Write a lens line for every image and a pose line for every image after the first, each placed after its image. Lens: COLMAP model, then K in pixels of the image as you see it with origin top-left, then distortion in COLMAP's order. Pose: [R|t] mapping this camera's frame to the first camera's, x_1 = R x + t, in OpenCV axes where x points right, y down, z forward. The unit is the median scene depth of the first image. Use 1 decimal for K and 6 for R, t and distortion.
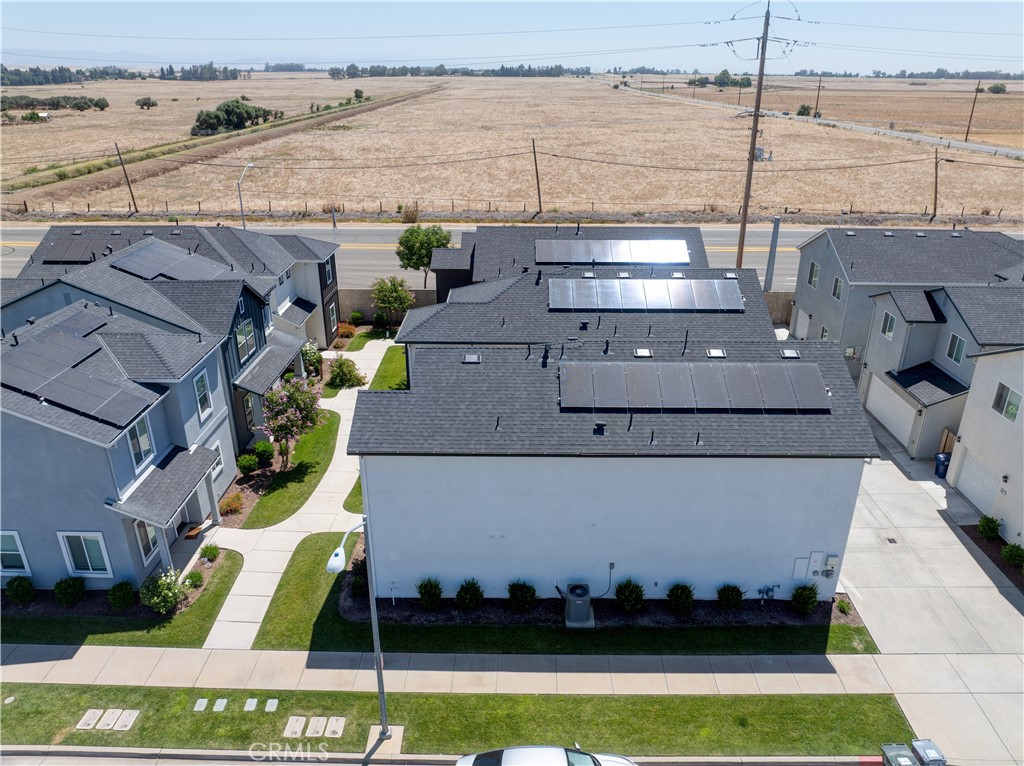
lens RADIAL K [[719.0, 0, 512.0], [0, 719.0, 381.9], [0, 0, 1]] dist [-0.047074, 0.017312]
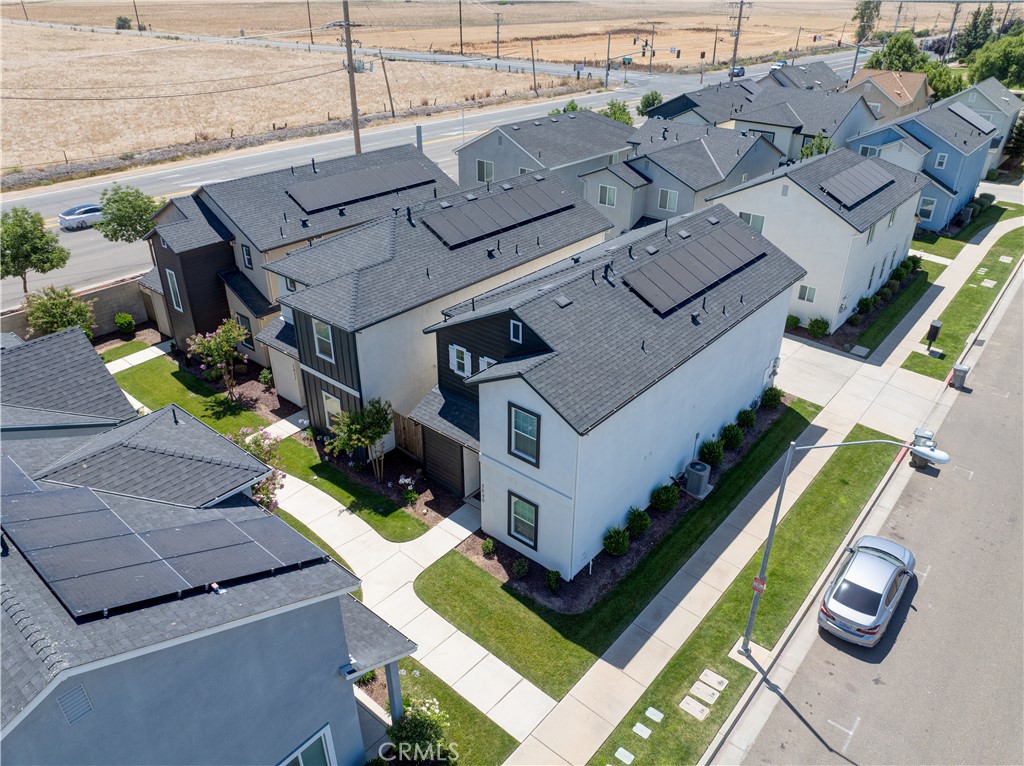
lens RADIAL K [[719.0, 0, 517.9], [0, 719.0, 382.2], [0, 0, 1]] dist [-0.047074, 0.017312]
pose [[0.632499, -0.374538, 0.677987, -0.834615], [0.299373, 0.925504, 0.231985, -0.183274], [-0.714367, 0.056240, 0.697508, 0.431536]]
